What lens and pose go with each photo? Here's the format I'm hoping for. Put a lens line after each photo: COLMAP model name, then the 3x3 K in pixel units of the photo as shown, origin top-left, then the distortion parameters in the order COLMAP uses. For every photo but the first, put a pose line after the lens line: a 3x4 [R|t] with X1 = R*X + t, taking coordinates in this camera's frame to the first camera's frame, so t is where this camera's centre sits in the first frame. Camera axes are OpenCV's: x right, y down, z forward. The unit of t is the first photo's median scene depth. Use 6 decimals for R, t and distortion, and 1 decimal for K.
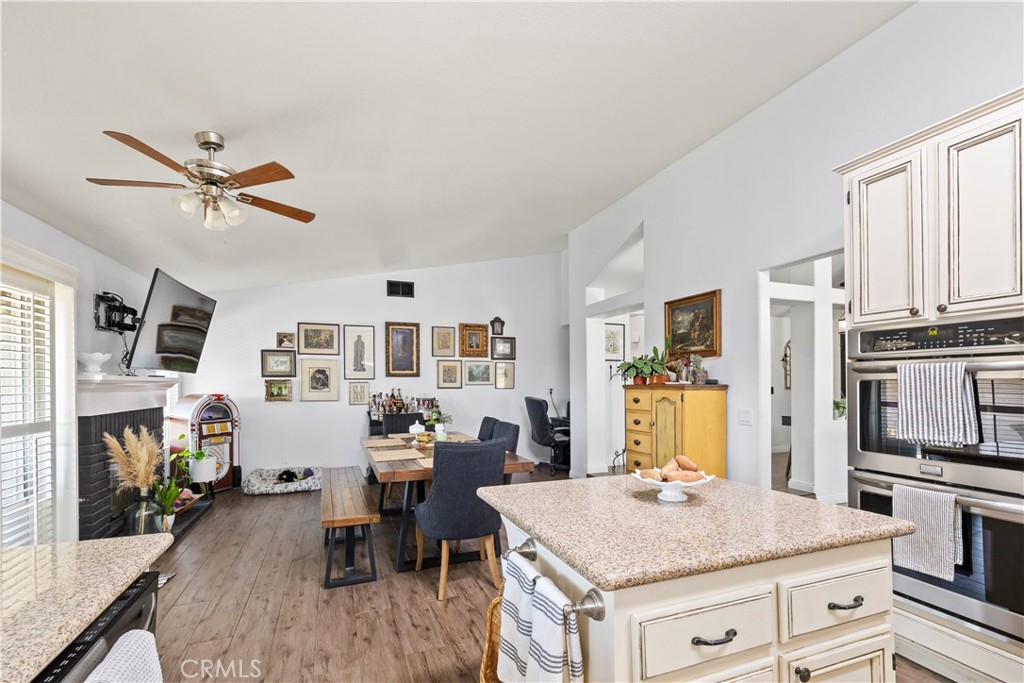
lens RADIAL K [[448.4, 0, 510.3], [0, 448.4, 386.4], [0, 0, 1]] dist [0.000211, 0.000126]
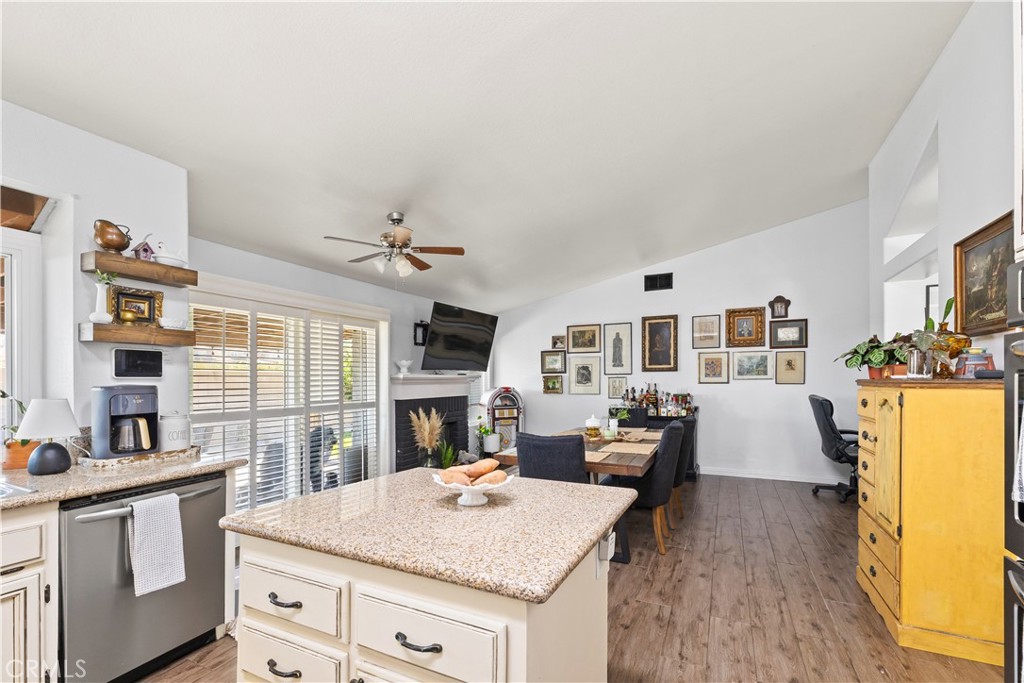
lens RADIAL K [[447.5, 0, 509.9], [0, 447.5, 379.9], [0, 0, 1]] dist [0.000019, 0.000663]
pose [[0.680171, -0.001376, -0.733052, 0.274324], [0.000339, 0.999999, -0.001562, -0.001555], [0.733053, 0.000813, 0.680171, 0.102982]]
